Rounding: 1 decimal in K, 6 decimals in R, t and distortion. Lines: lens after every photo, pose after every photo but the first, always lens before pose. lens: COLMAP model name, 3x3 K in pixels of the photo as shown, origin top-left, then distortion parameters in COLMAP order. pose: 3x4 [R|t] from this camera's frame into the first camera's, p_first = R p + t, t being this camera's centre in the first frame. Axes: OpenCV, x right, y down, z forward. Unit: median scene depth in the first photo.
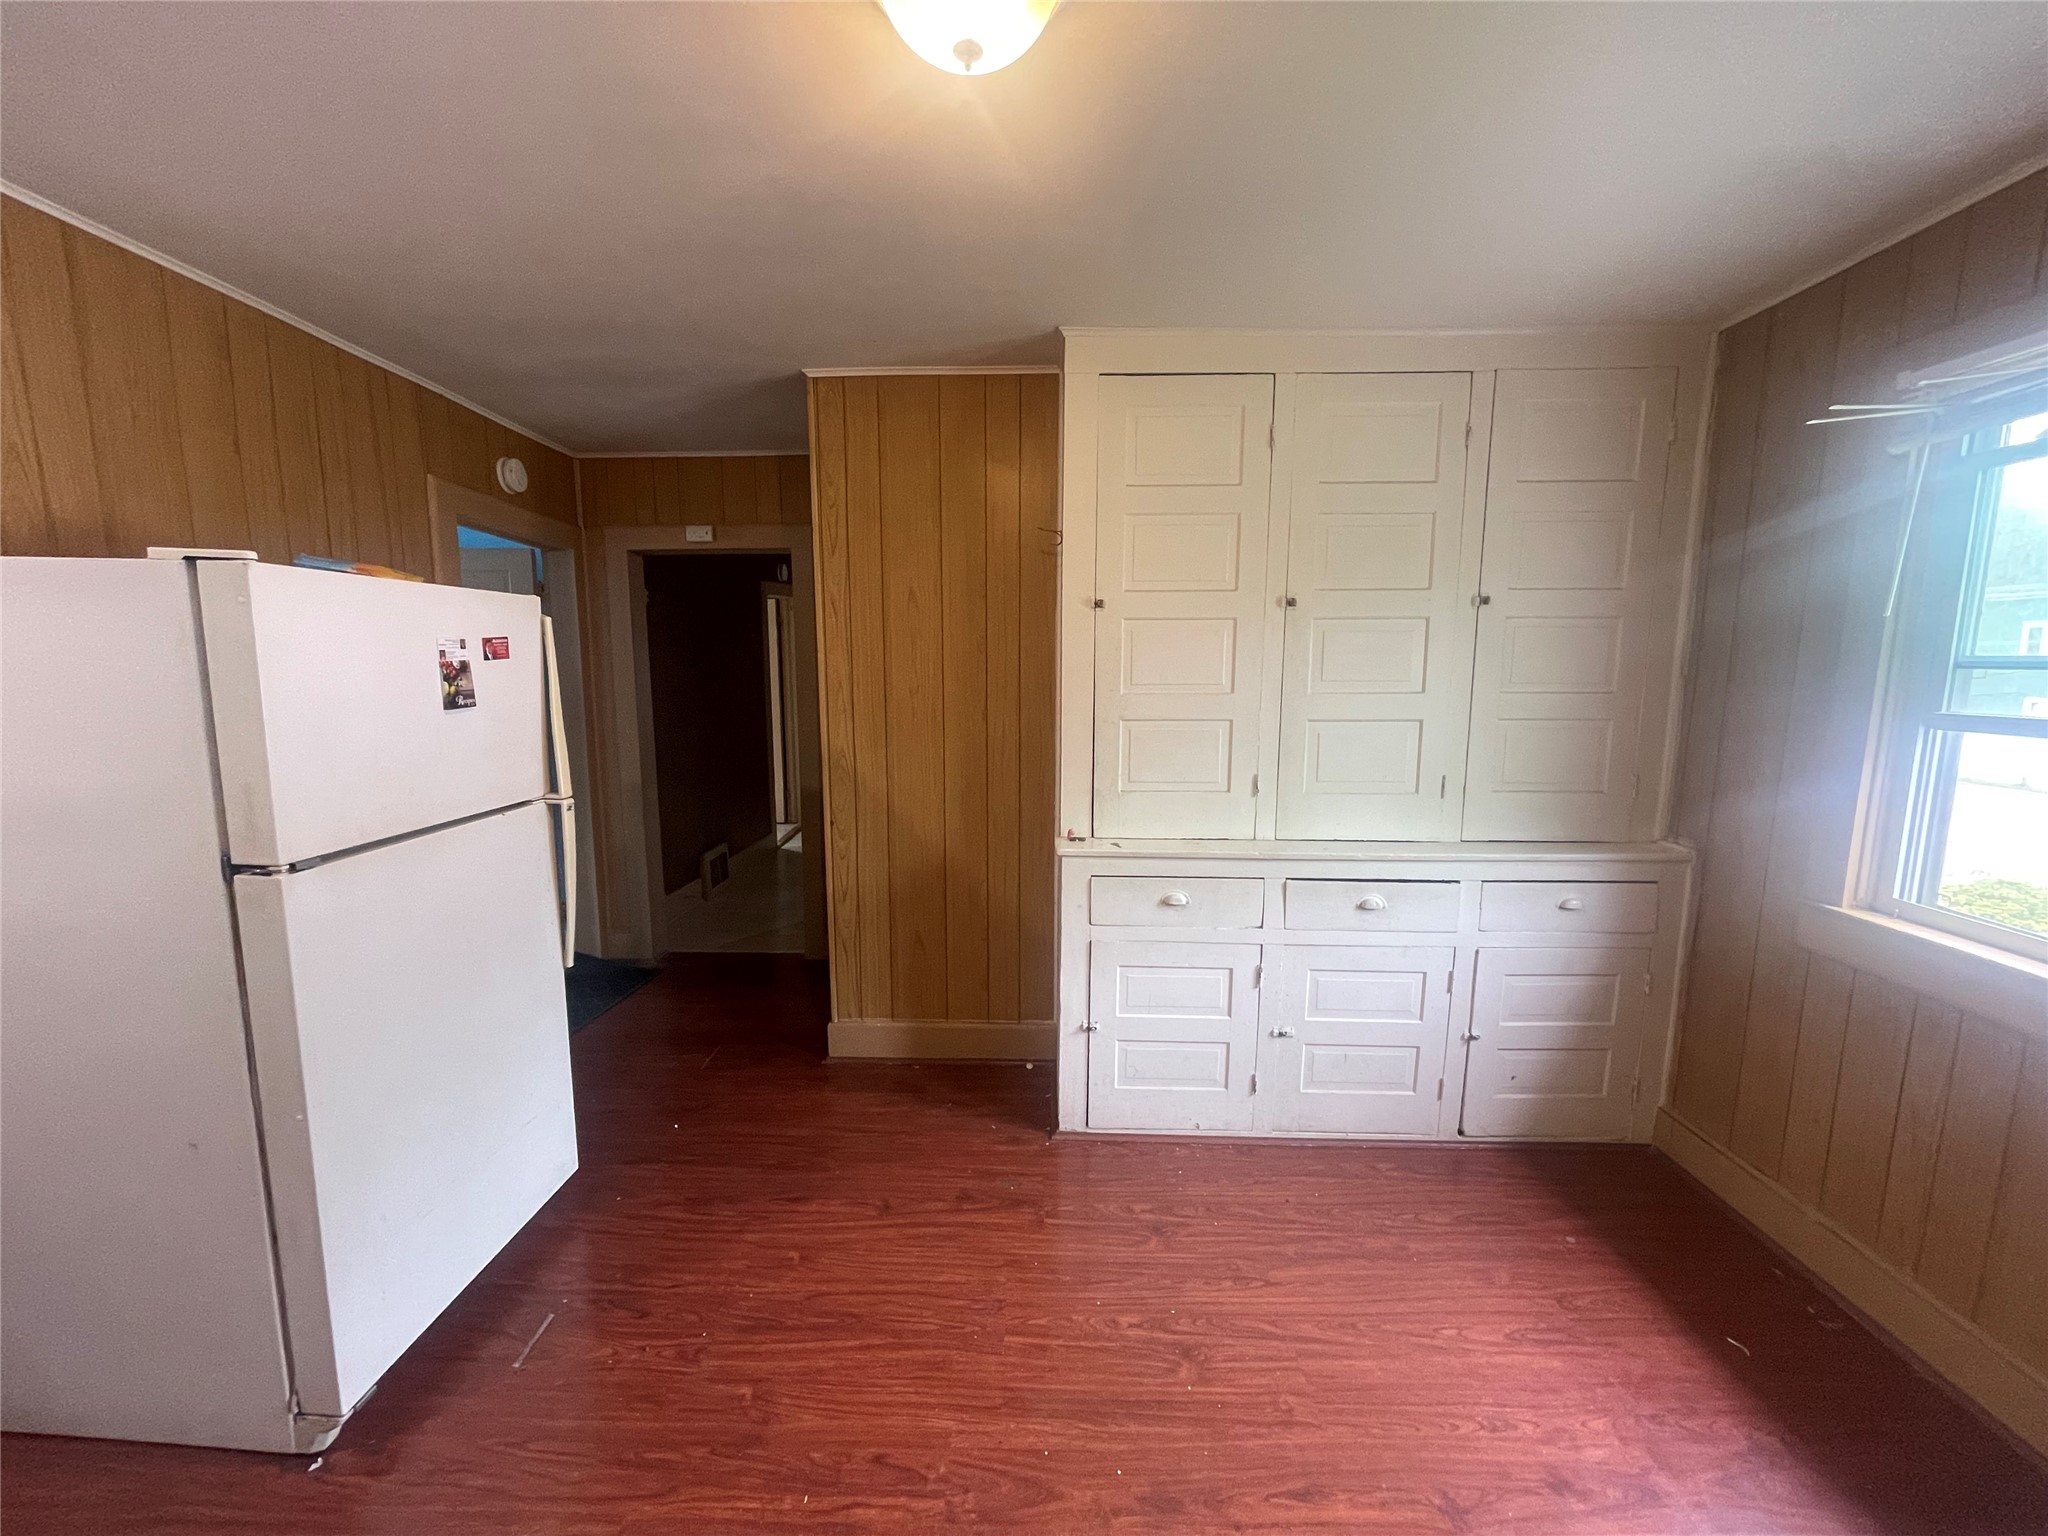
lens RADIAL K [[830.0, 0, 1024.0], [0, 830.0, 775.7], [0, 0, 1]] dist [-0.011261, 0.002781]
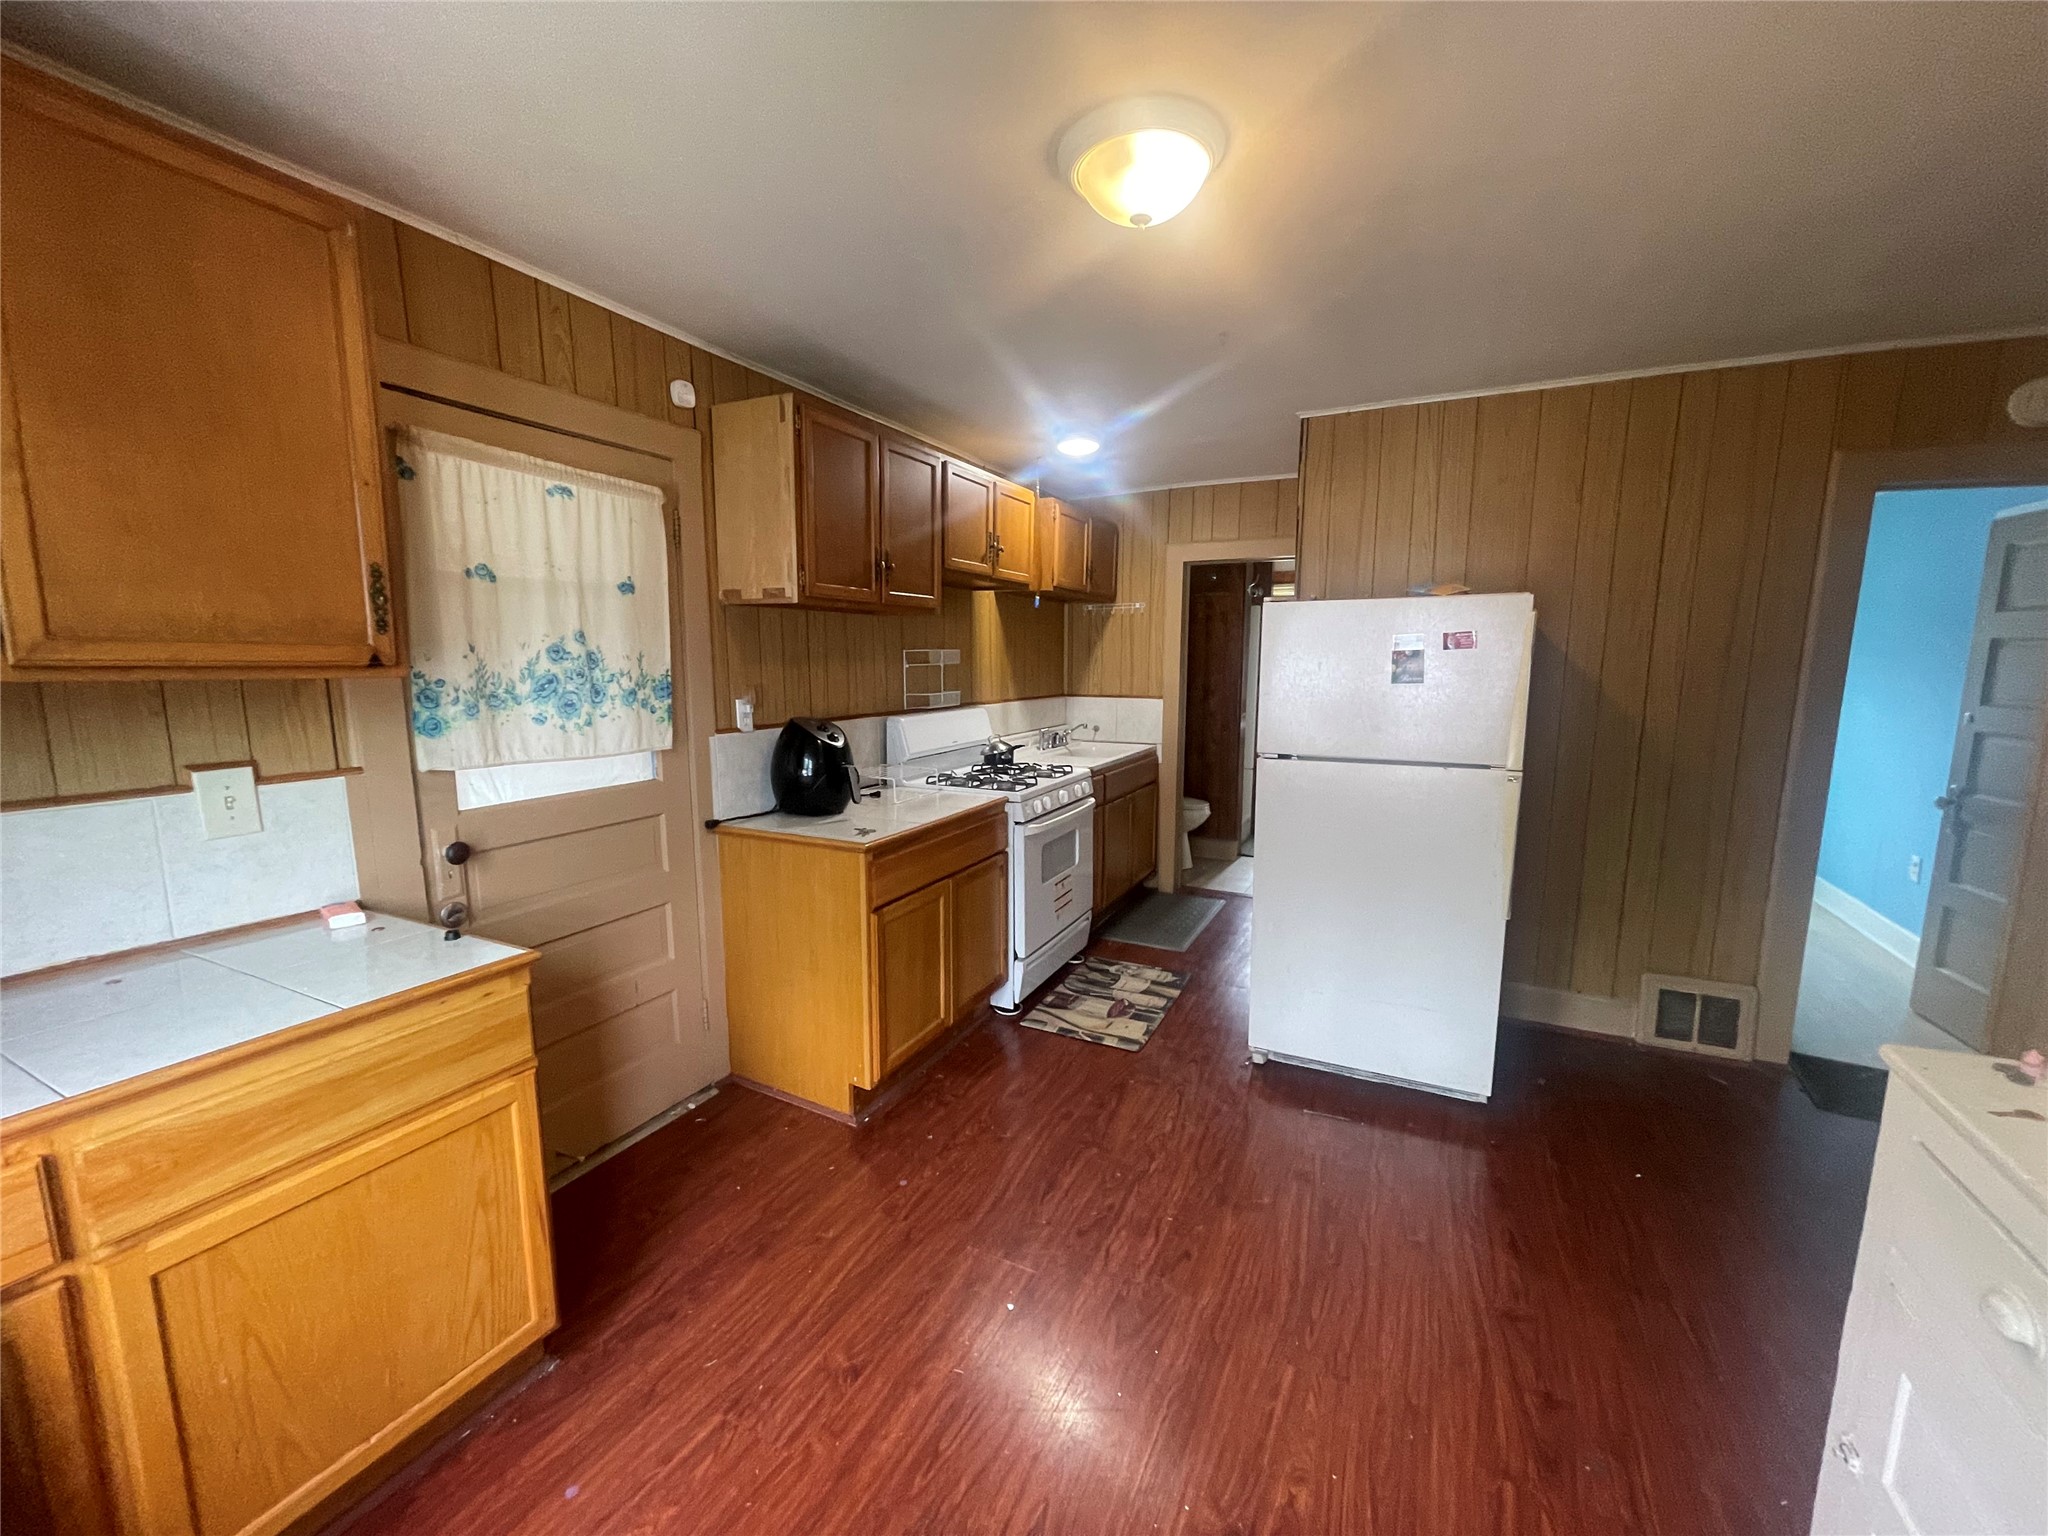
lens RADIAL K [[830.0, 0, 1010.2], [0, 830.0, 766.7], [0, 0, 1]] dist [-0.011261, 0.002781]
pose [[-0.426994, 0.126695, -0.895335, 0.914069], [-0.131890, 0.970822, 0.200276, -0.138415], [0.894584, 0.203603, -0.397825, 0.991514]]
